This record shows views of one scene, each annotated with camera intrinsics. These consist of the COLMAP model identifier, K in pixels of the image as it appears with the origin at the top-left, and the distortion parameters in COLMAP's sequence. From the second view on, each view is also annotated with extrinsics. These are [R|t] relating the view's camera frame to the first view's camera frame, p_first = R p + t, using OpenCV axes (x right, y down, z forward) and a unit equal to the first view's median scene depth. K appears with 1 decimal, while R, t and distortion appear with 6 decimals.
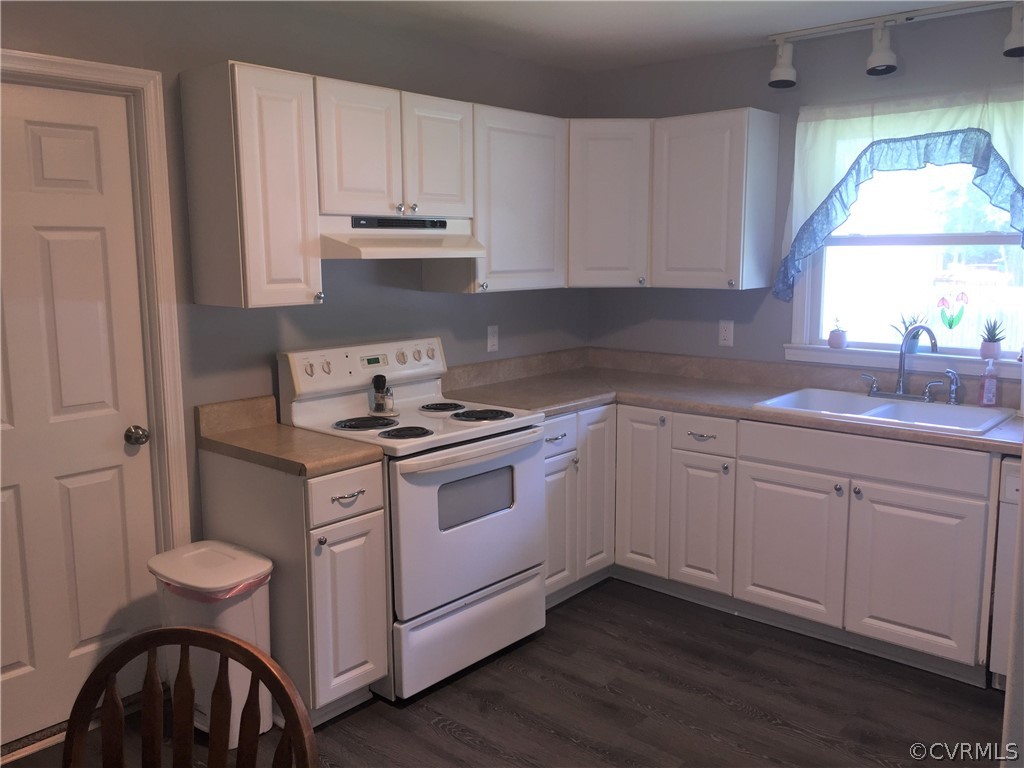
lens RADIAL K [[884.8, 0, 514.1], [0, 884.8, 382.9], [0, 0, 1]] dist [0.057711, -0.048343]
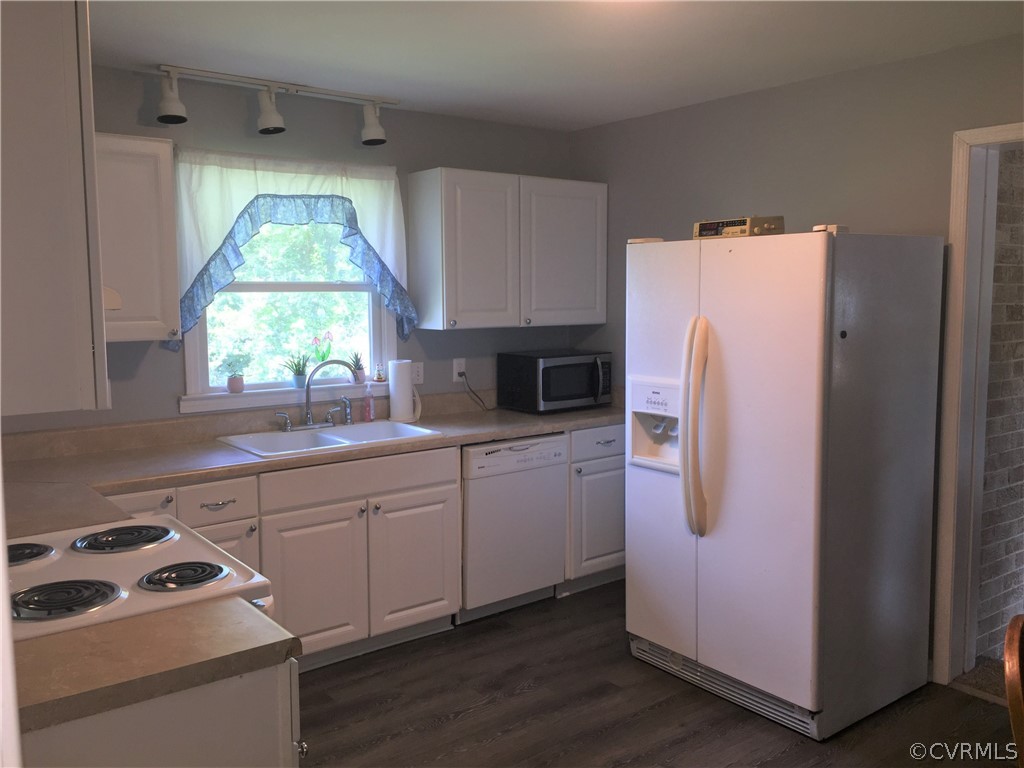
lens RADIAL K [[884.8, 0, 514.2], [0, 884.8, 382.3], [0, 0, 1]] dist [0.057711, -0.048343]
pose [[0.192244, -0.099924, 0.976247, -0.614052], [0.155452, 0.985343, 0.070243, -0.080085], [-0.968957, 0.138256, 0.204959, 0.538604]]
